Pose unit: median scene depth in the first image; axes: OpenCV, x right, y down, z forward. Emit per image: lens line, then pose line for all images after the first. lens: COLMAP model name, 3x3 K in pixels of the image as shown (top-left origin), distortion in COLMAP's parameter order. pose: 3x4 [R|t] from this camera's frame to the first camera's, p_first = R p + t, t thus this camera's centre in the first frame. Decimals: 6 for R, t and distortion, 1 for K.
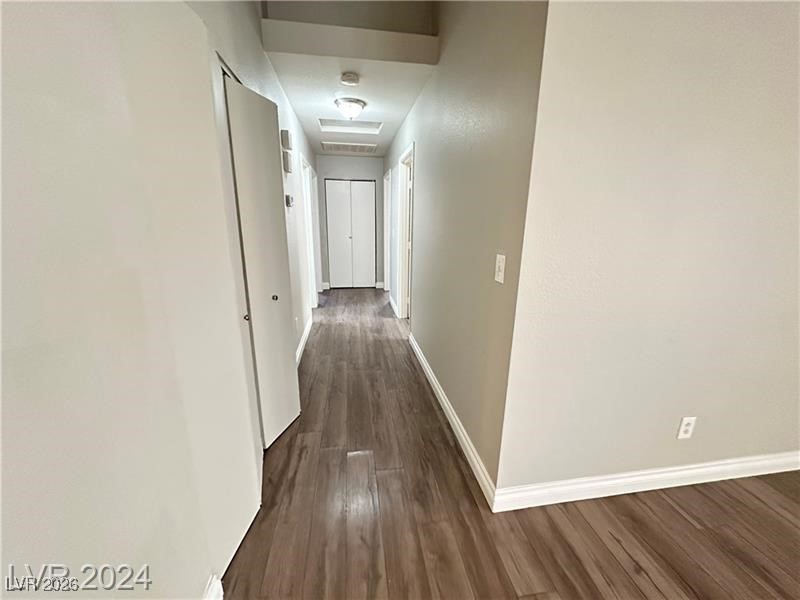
lens RADIAL K [[320.3, 0, 401.6], [0, 320.3, 301.5], [0, 0, 1]] dist [0.000493, 0.000025]
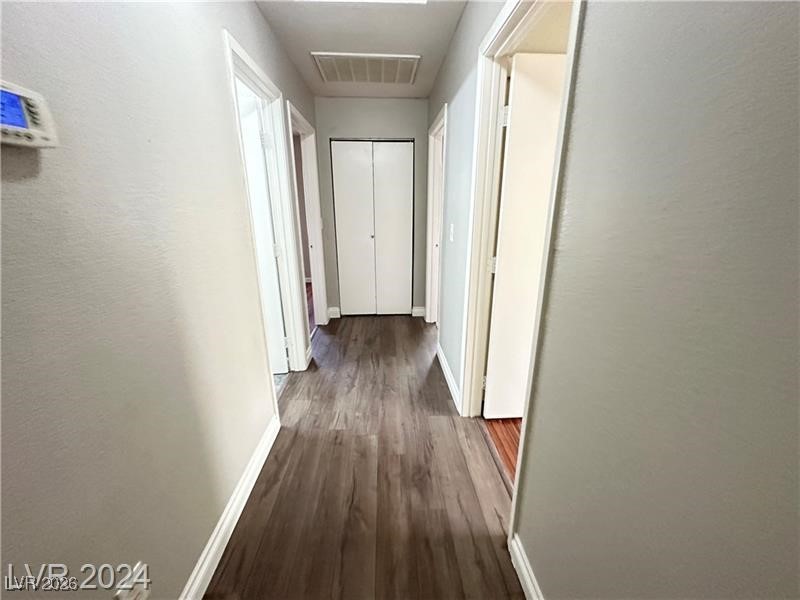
lens RADIAL K [[320.3, 0, 397.9], [0, 320.3, 299.9], [0, 0, 1]] dist [0.000493, 0.000025]
pose [[0.993166, 0.017285, -0.115423, -0.047474], [-0.013347, 0.999305, 0.034801, -0.125532], [0.115944, -0.033023, 0.992707, 0.488357]]
